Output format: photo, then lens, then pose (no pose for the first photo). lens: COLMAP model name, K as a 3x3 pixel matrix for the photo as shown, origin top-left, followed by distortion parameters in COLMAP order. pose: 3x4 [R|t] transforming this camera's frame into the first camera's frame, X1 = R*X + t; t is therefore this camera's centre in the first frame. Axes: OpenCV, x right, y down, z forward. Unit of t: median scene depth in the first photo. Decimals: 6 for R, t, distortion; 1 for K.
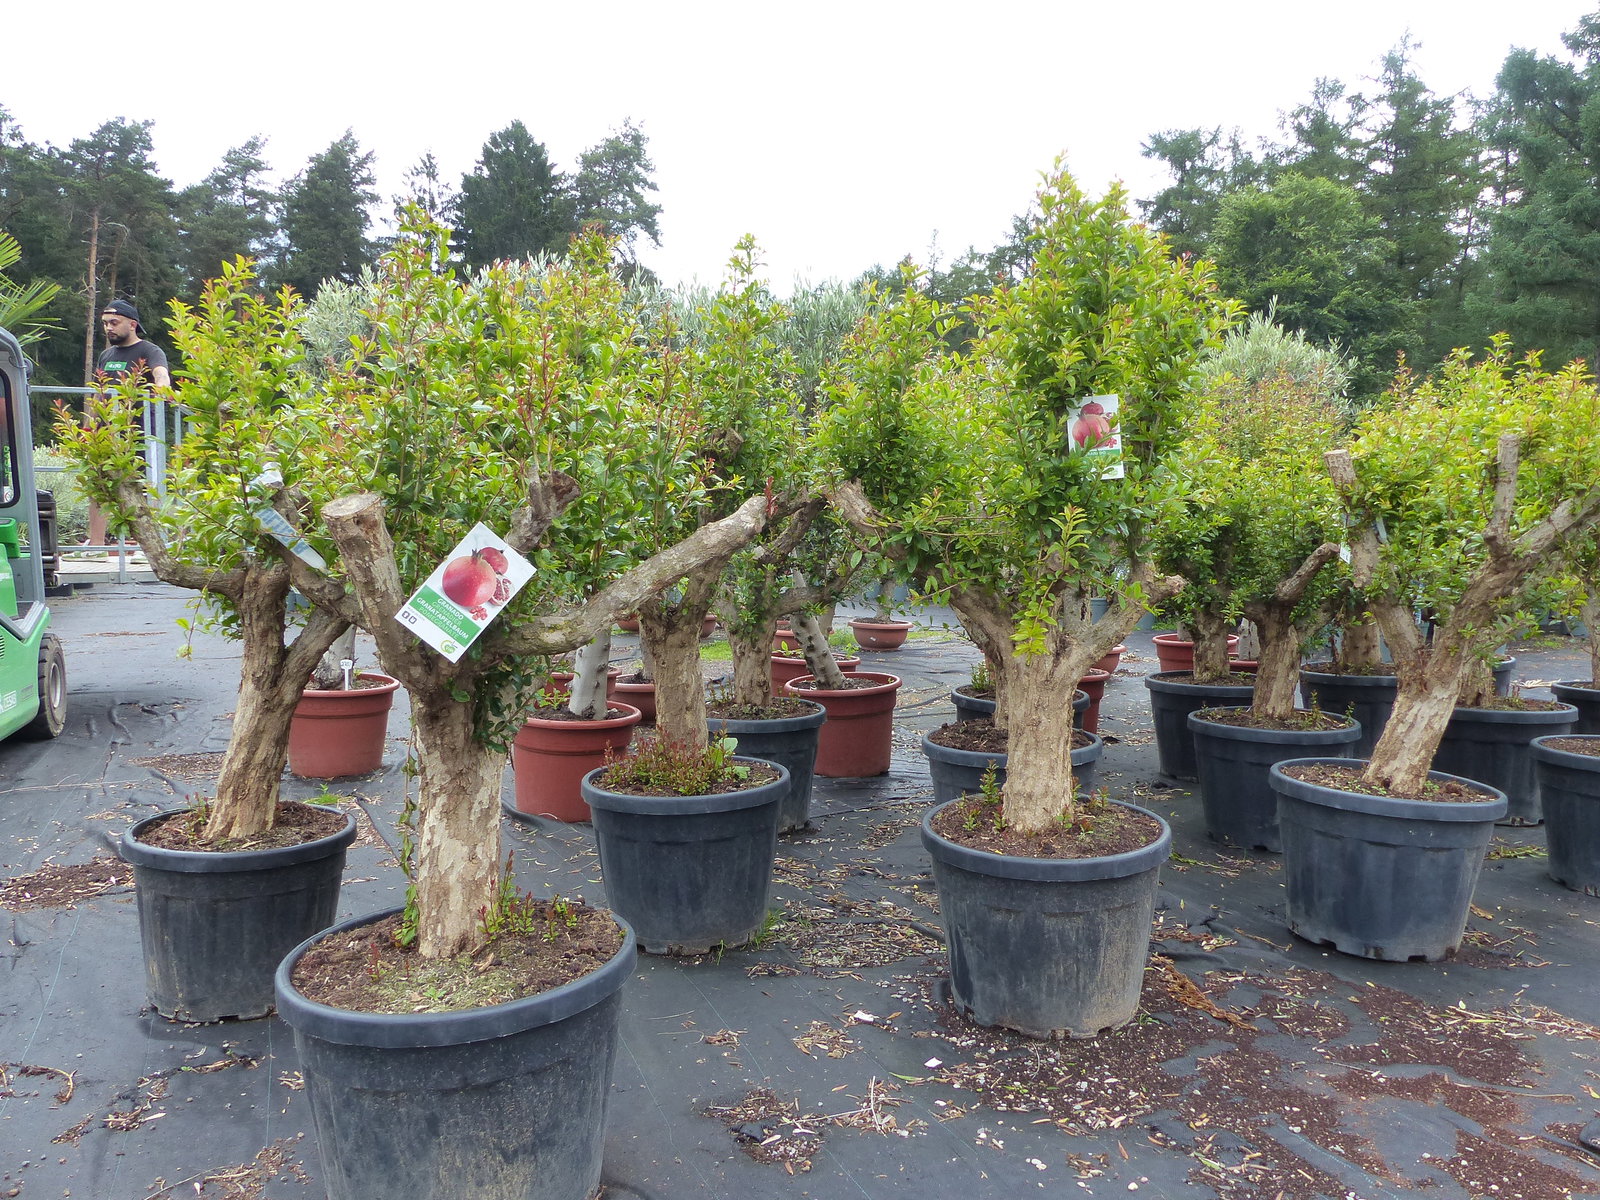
lens RADIAL K [[1167.7, 0, 840.4], [0, 1167.7, 609.7], [0, 0, 1]] dist [-0.016116, 0.013488]
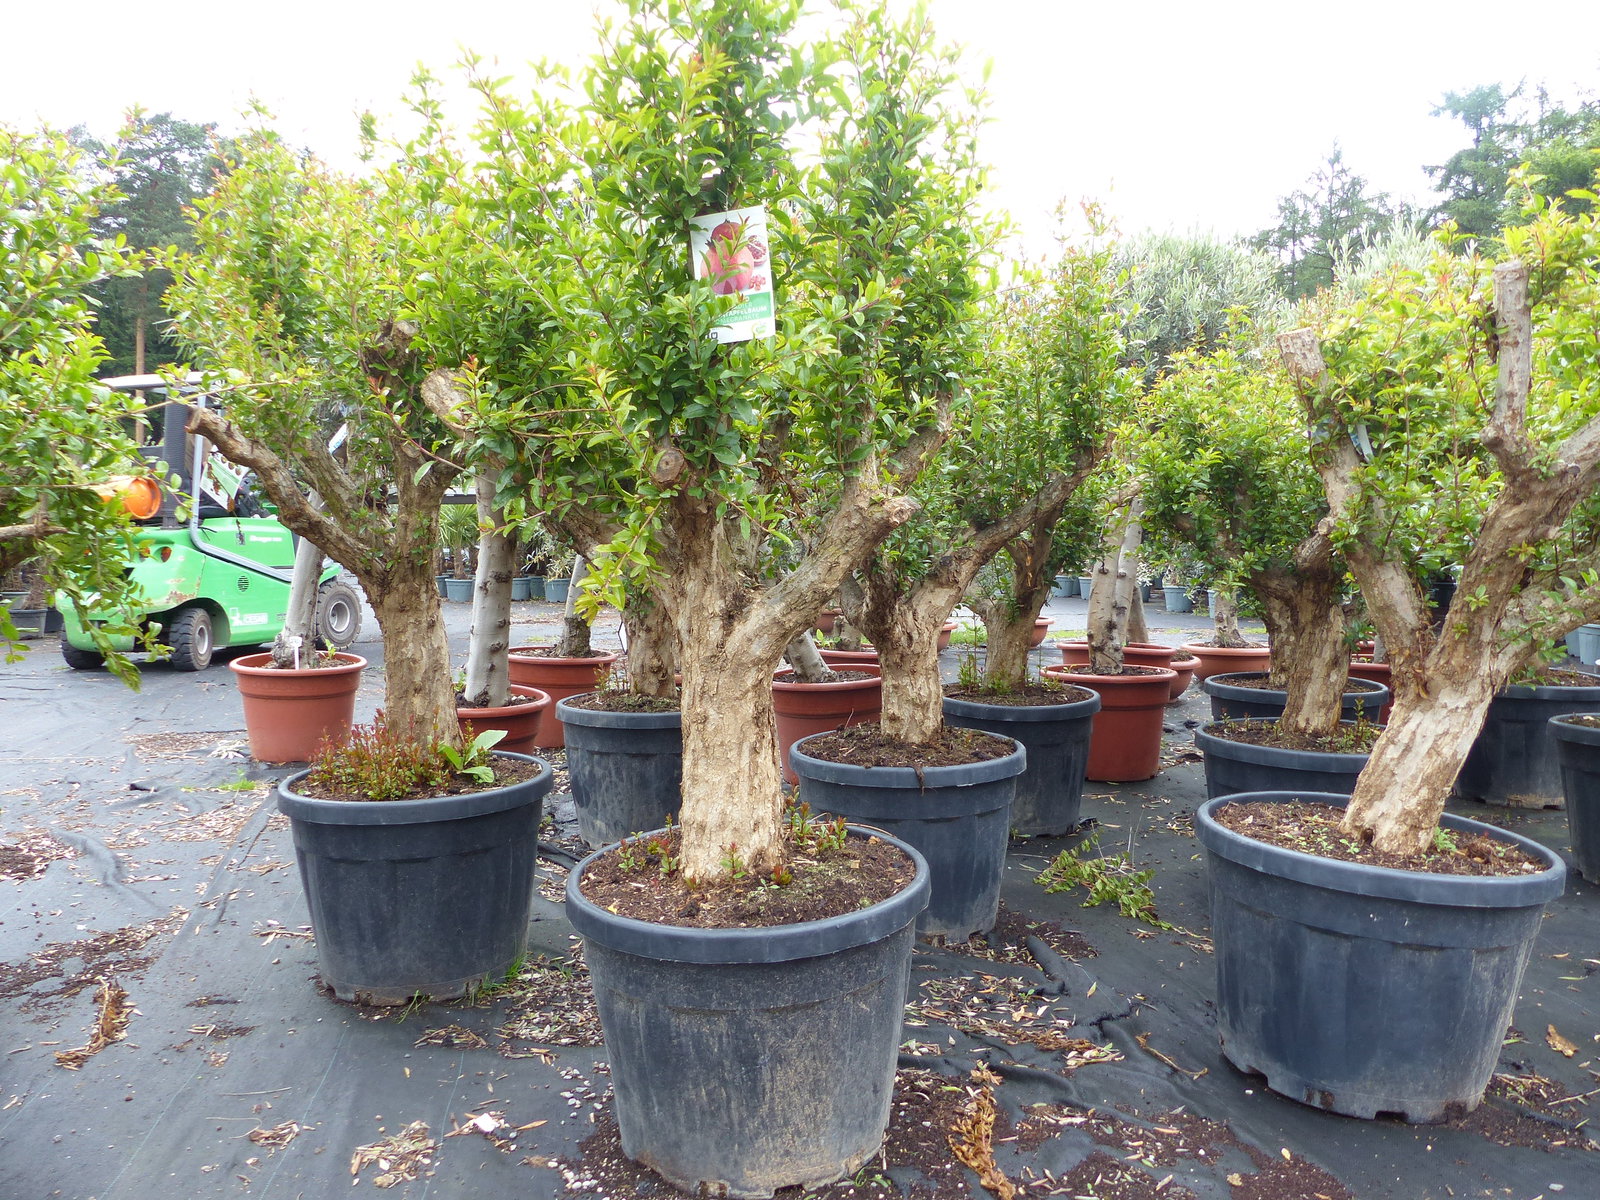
lens RADIAL K [[1167.7, 0, 840.4], [0, 1167.7, 609.7], [0, 0, 1]] dist [-0.016116, 0.013488]
pose [[0.974059, 0.013355, -0.225899, 0.332349], [-0.014383, 0.999892, -0.002903, 0.029249], [0.225836, 0.006077, 0.974146, 0.303456]]
